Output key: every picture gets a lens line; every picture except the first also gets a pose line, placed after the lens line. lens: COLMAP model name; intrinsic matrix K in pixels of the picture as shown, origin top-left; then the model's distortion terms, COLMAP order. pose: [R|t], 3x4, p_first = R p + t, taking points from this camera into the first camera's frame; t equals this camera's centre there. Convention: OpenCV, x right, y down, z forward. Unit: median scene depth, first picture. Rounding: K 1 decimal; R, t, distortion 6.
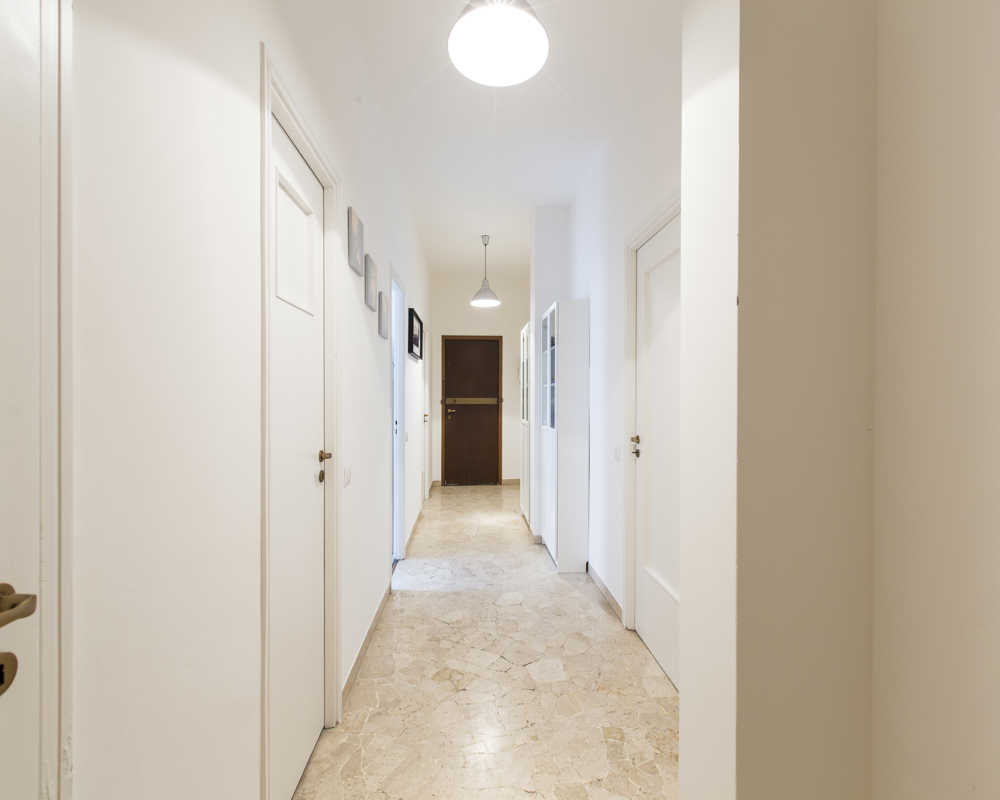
lens RADIAL K [[444.8, 0, 498.6], [0, 444.8, 398.0], [0, 0, 1]] dist [-0.000050, -0.000031]
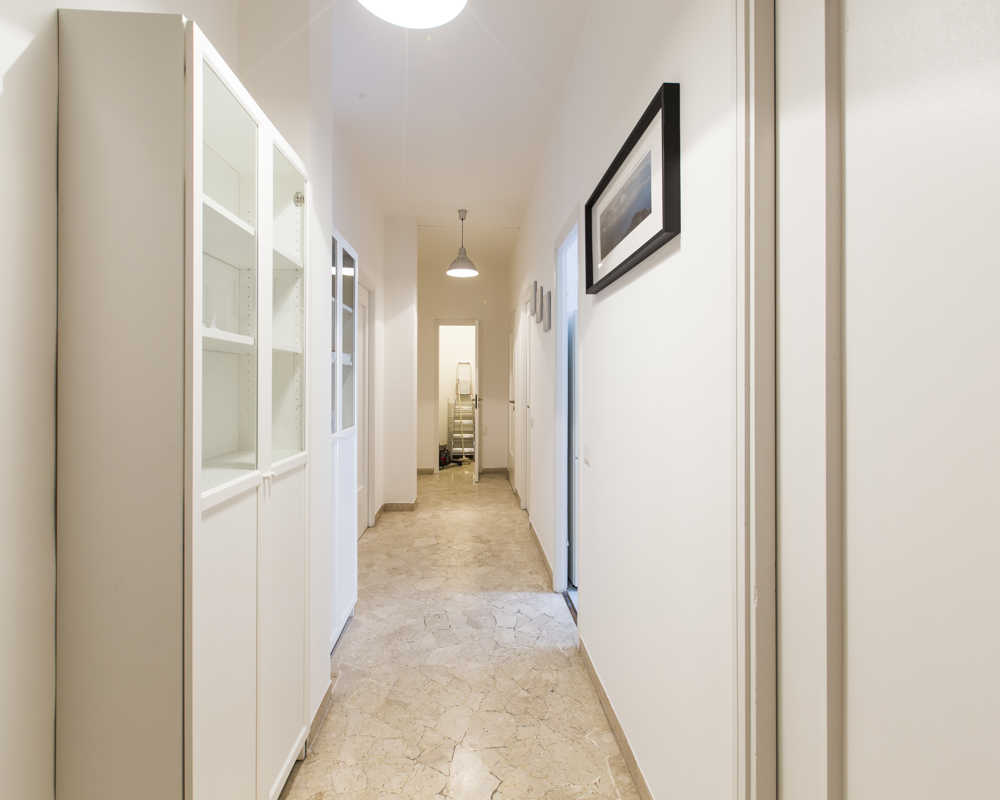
lens RADIAL K [[444.8, 0, 498.6], [0, 444.8, 398.0], [0, 0, 1]] dist [-0.000050, -0.000031]
pose [[-0.999991, -0.004132, 0.000723, -0.140634], [-0.004110, 0.999596, 0.028135, 0.007960], [-0.000839, 0.028131, -0.999604, 2.205459]]
